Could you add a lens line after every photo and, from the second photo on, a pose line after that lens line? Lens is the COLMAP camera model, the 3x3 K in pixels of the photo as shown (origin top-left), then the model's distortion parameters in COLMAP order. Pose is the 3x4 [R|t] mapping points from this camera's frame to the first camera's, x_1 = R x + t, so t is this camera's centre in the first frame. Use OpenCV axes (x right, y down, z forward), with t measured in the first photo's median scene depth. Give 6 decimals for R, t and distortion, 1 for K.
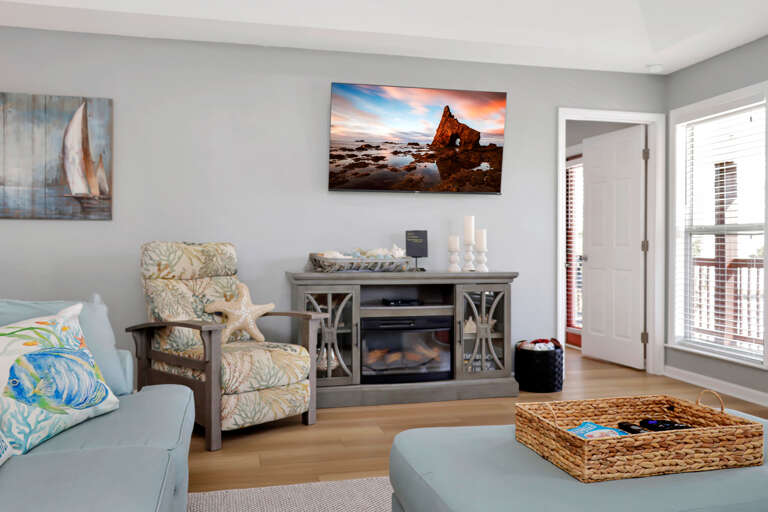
lens RADIAL K [[629.9, 0, 382.9], [0, 629.9, 254.1], [0, 0, 1]] dist [0.008344, -0.004713]
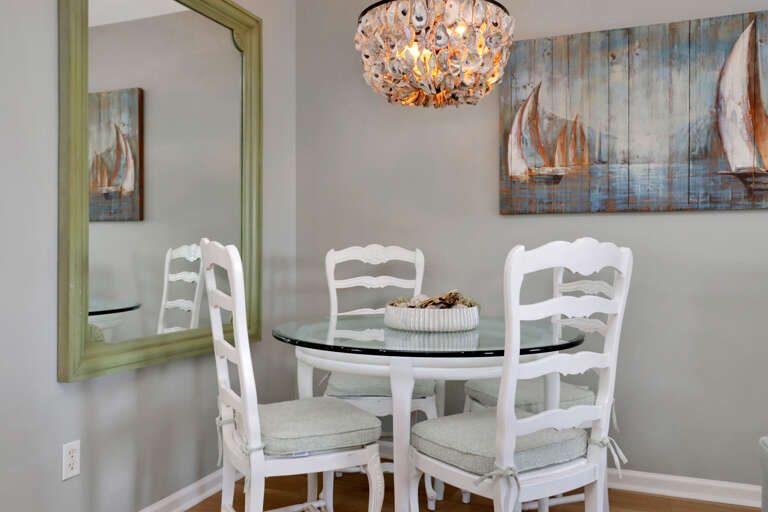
lens RADIAL K [[629.9, 0, 383.7], [0, 629.9, 254.2], [0, 0, 1]] dist [0.008344, -0.004713]
pose [[0.808342, -0.002788, -0.588707, -0.465495], [-0.001317, 0.999978, -0.006543, -0.006893], [0.588712, 0.006064, 0.808320, 0.330397]]
